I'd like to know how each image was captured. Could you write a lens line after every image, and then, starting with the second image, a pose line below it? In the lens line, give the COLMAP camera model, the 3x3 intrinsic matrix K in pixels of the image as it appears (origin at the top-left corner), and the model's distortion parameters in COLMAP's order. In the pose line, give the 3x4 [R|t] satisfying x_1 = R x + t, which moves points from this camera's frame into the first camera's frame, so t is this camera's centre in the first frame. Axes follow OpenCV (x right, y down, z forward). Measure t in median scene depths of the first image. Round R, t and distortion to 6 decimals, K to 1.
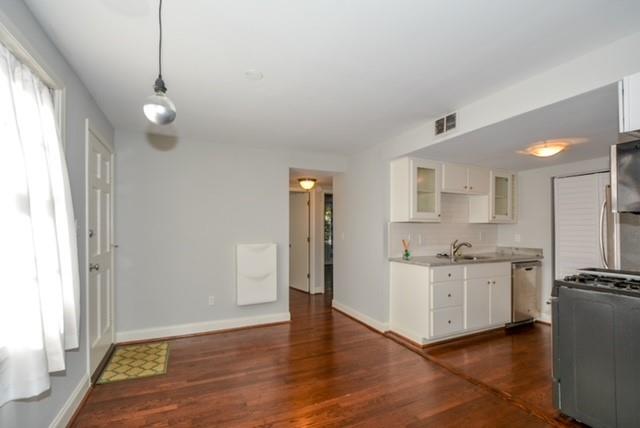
lens RADIAL K [[283.7, 0, 320.0], [0, 283.7, 226.4], [0, 0, 1]] dist [0.008566, -0.003380]
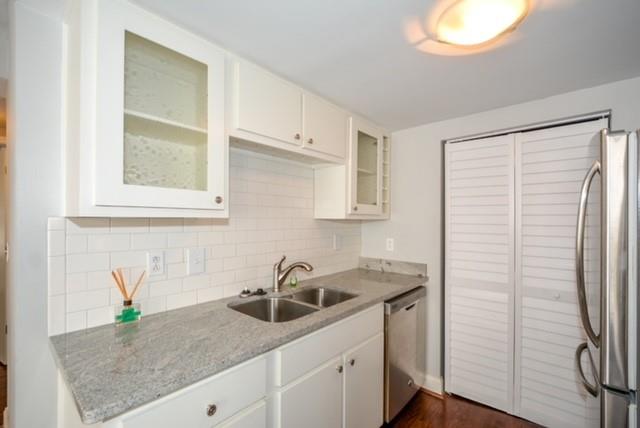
lens RADIAL K [[283.7, 0, 318.7], [0, 283.7, 220.0], [0, 0, 1]] dist [0.008566, -0.003380]
pose [[0.918764, 0.002256, 0.394802, 0.351371], [-0.007225, 0.999912, 0.011100, -0.016144], [-0.394742, -0.013051, 0.918699, 0.558760]]
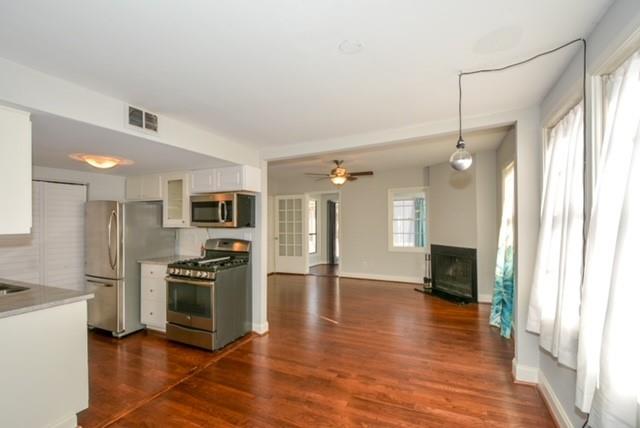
lens RADIAL K [[283.7, 0, 317.5], [0, 283.7, 221.9], [0, 0, 1]] dist [0.008566, -0.003380]
pose [[-0.620006, 0.009291, 0.784542, -0.383875], [0.001983, 0.999945, -0.010275, -0.026149], [-0.784595, -0.004815, -0.619990, 0.763197]]
